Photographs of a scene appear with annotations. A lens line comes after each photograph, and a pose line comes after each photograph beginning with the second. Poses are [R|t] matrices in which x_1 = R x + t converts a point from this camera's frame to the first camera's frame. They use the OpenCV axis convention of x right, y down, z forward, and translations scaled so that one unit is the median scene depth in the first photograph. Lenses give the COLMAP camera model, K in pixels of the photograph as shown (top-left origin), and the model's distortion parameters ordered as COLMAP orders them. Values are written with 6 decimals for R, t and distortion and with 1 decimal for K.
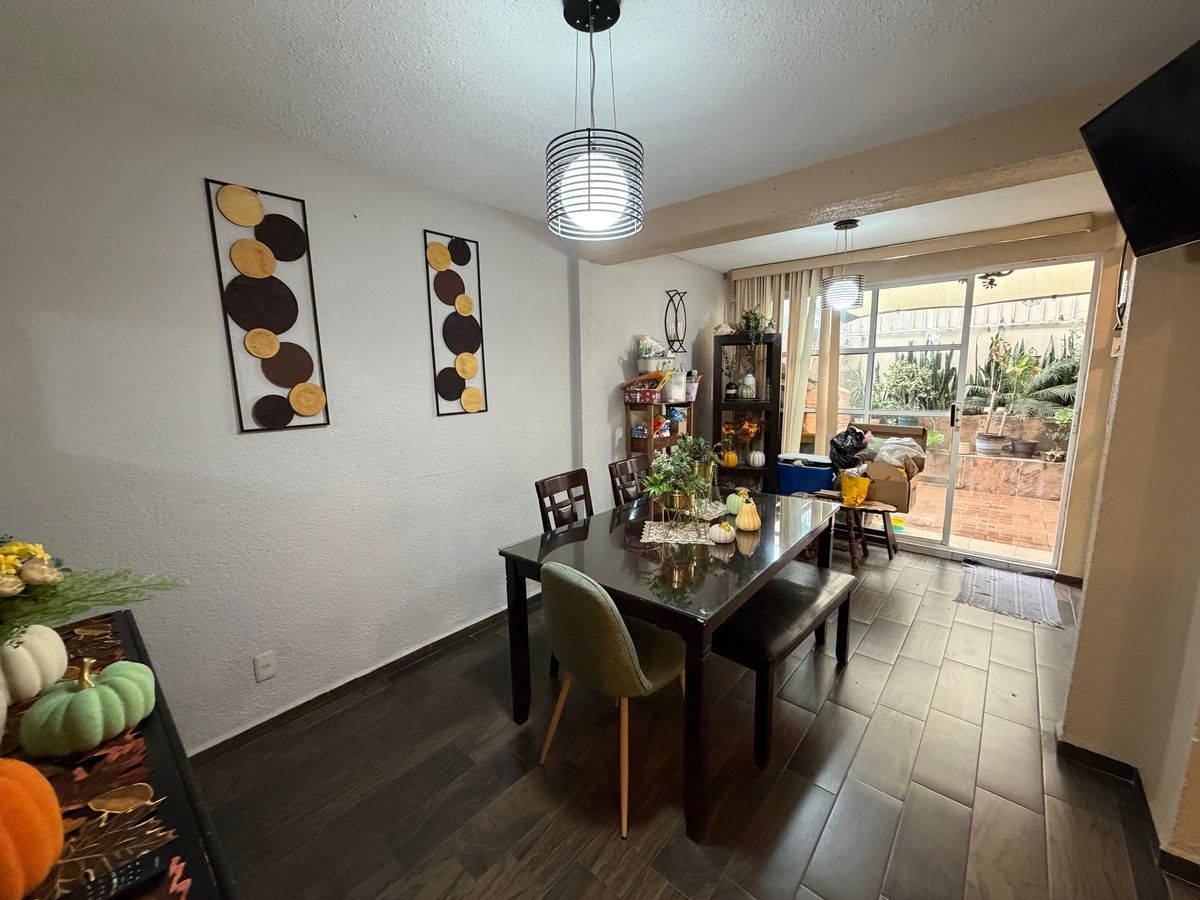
lens RADIAL K [[478.8, 0, 597.8], [0, 478.8, 449.7], [0, 0, 1]] dist [0.000368, 0.000146]
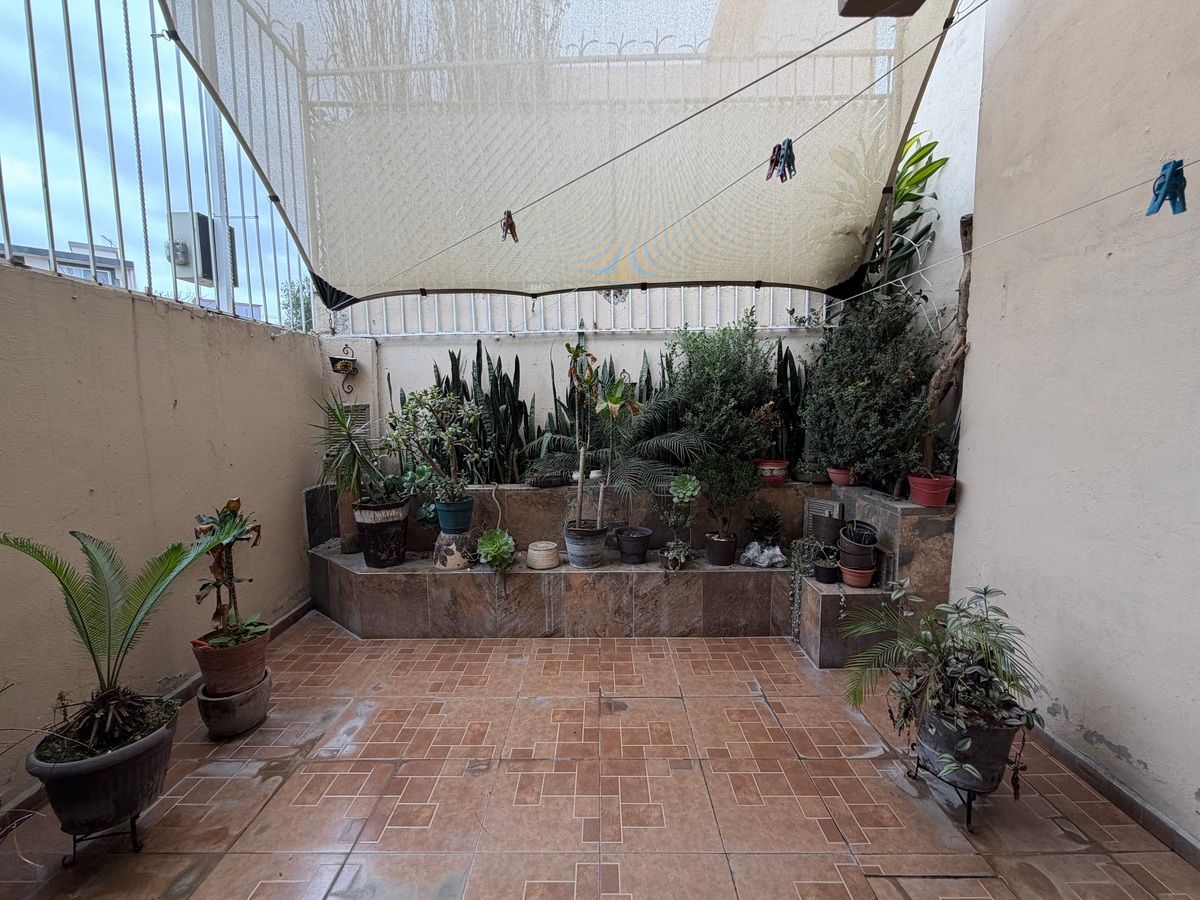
lens RADIAL K [[478.8, 0, 597.8], [0, 478.8, 449.7], [0, 0, 1]] dist [0.000368, 0.000146]
pose [[0.761320, -0.062663, 0.645341, 0.486271], [0.102893, 0.994383, -0.024829, -0.101003], [-0.640160, 0.085304, 0.763491, 0.570261]]
